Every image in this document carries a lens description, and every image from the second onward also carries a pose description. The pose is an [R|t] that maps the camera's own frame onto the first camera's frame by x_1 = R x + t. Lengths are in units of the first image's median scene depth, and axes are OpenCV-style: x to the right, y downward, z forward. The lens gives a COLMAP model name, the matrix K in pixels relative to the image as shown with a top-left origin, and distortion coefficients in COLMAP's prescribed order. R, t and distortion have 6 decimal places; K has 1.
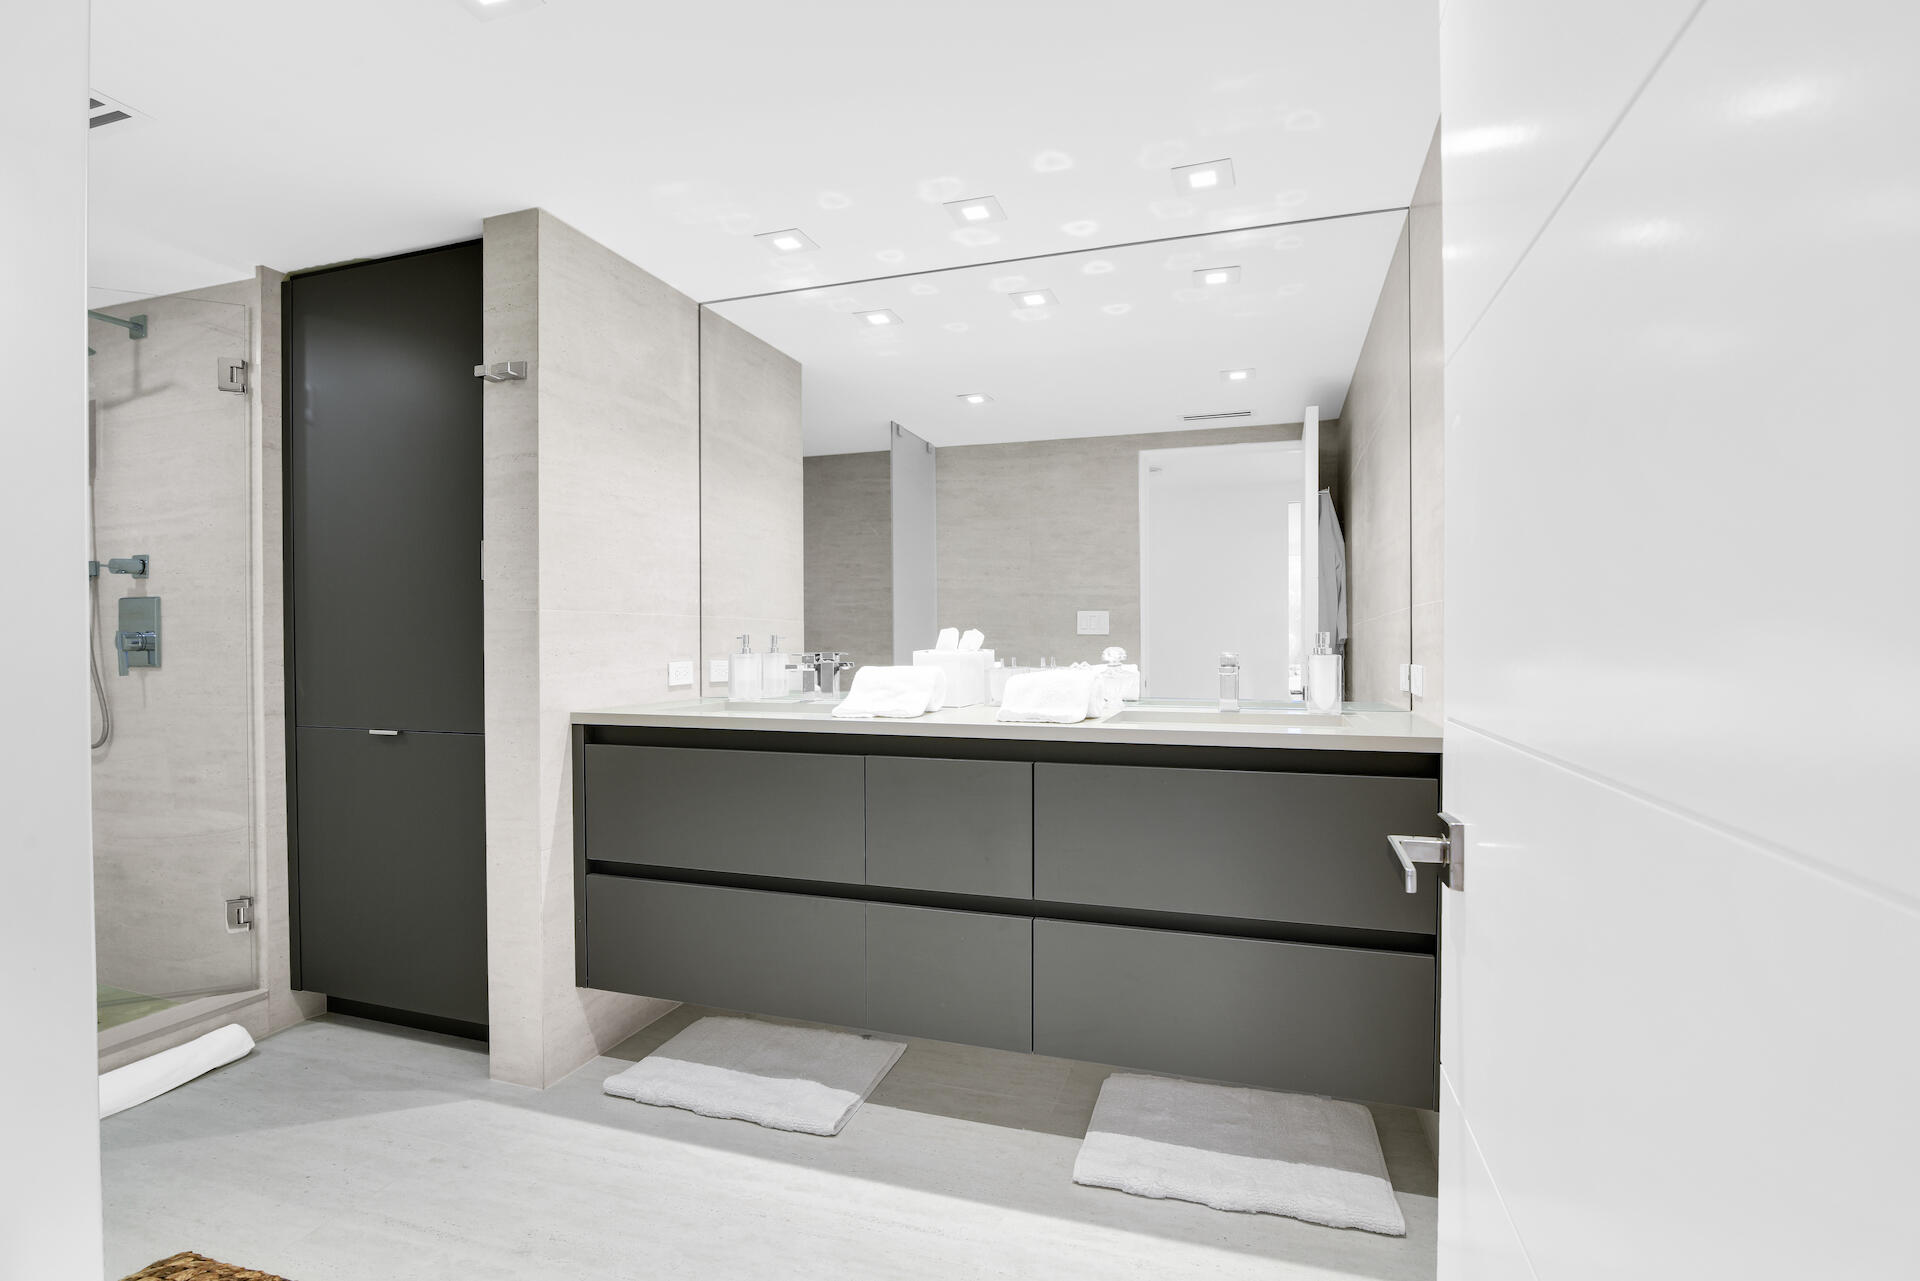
lens RADIAL K [[909.4, 0, 945.7], [0, 909.4, 648.3], [0, 0, 1]] dist [-0.021436, -0.000175]
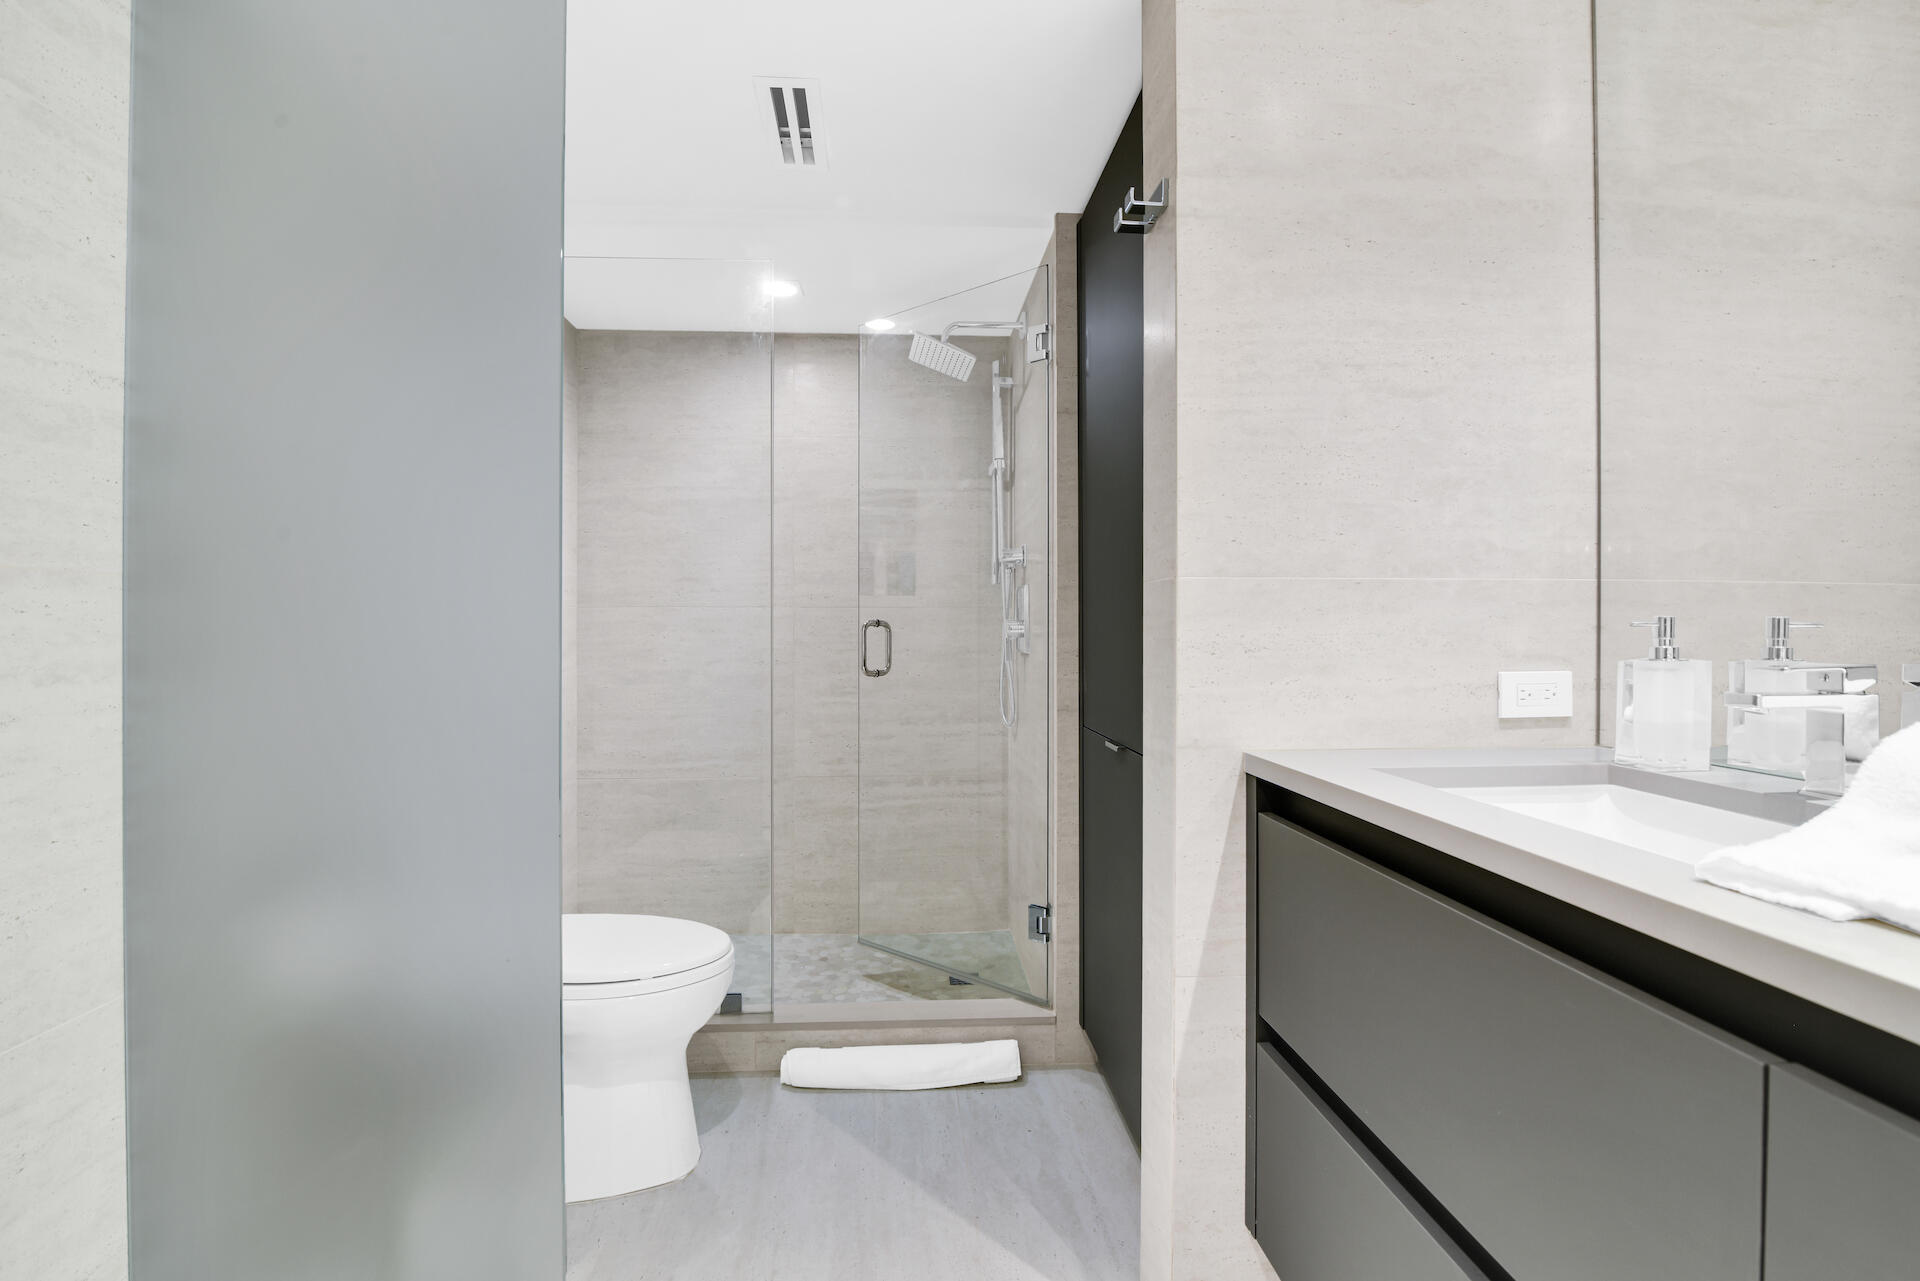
lens RADIAL K [[916.2, 0, 960.4], [0, 916.2, 632.4], [0, 0, 1]] dist [-0.020802, -0.000232]
pose [[0.393192, 0.006068, -0.919436, 0.048311], [-0.009936, 0.999948, 0.002351, -0.005170], [0.919403, 0.008211, 0.393232, 0.550049]]
